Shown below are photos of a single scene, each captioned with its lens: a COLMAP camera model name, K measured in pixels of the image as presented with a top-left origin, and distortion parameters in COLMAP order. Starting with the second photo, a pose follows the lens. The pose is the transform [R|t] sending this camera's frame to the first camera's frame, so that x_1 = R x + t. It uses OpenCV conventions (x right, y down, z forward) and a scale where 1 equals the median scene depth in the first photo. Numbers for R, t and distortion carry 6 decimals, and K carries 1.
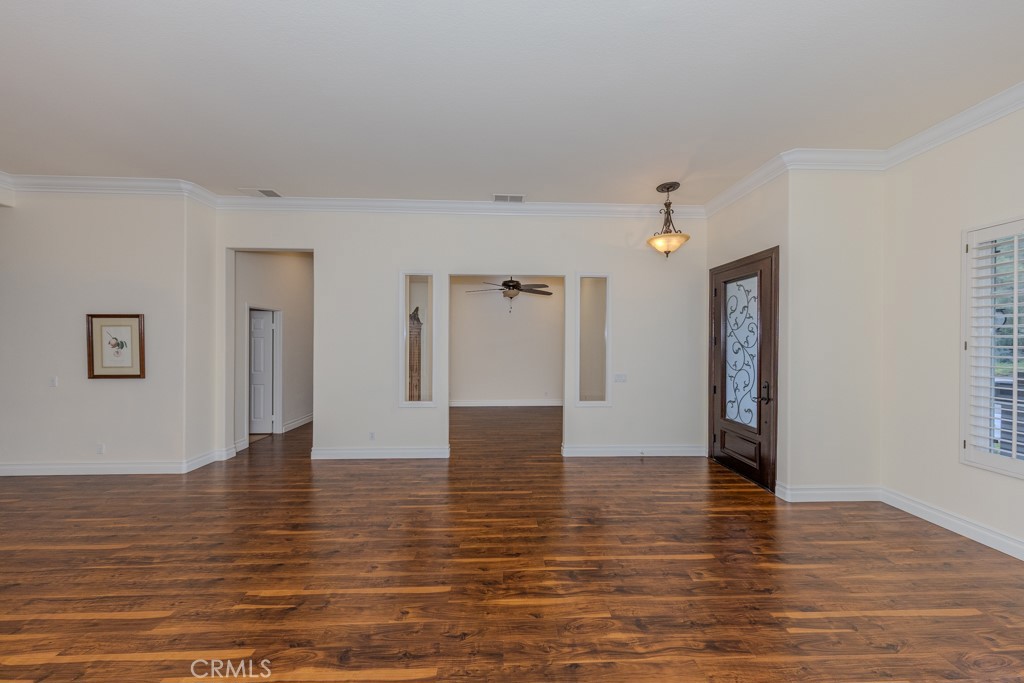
lens RADIAL K [[342.6, 0, 519.6], [0, 342.6, 341.4], [0, 0, 1]] dist [0.001786, 0.000495]
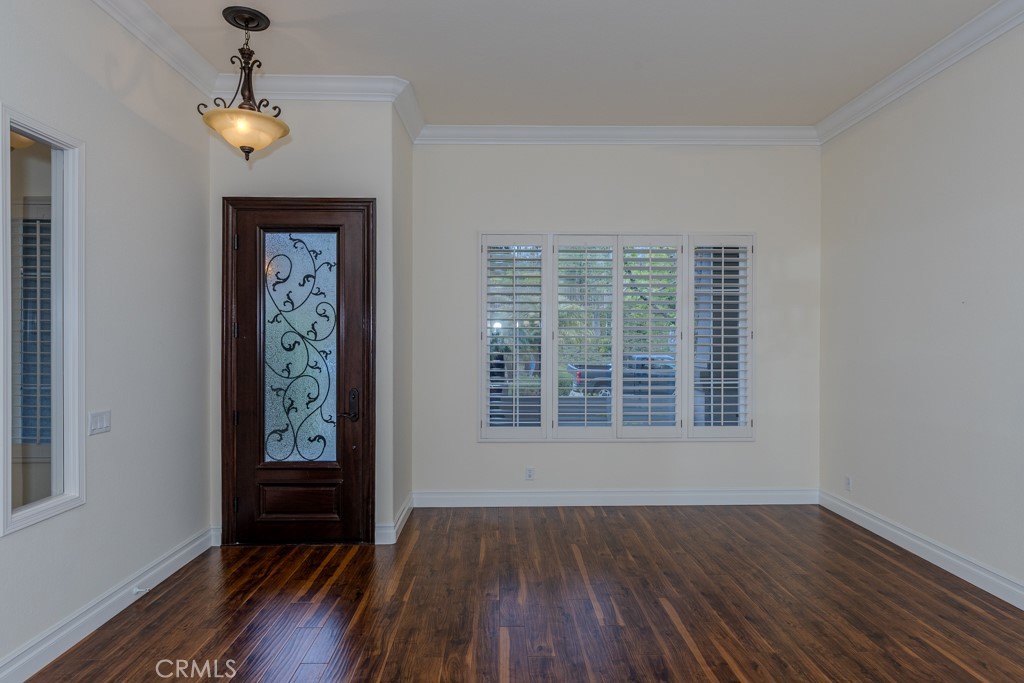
lens RADIAL K [[570.8, 0, 512.8], [0, 570.8, 335.9], [0, 0, 1]] dist [-0.003924, -0.000243]
pose [[0.018043, 0.000045, 0.999837, -0.395125], [-0.002615, 0.999997, 0.000002, 0.008767], [-0.999834, -0.002615, 0.018043, 0.610980]]
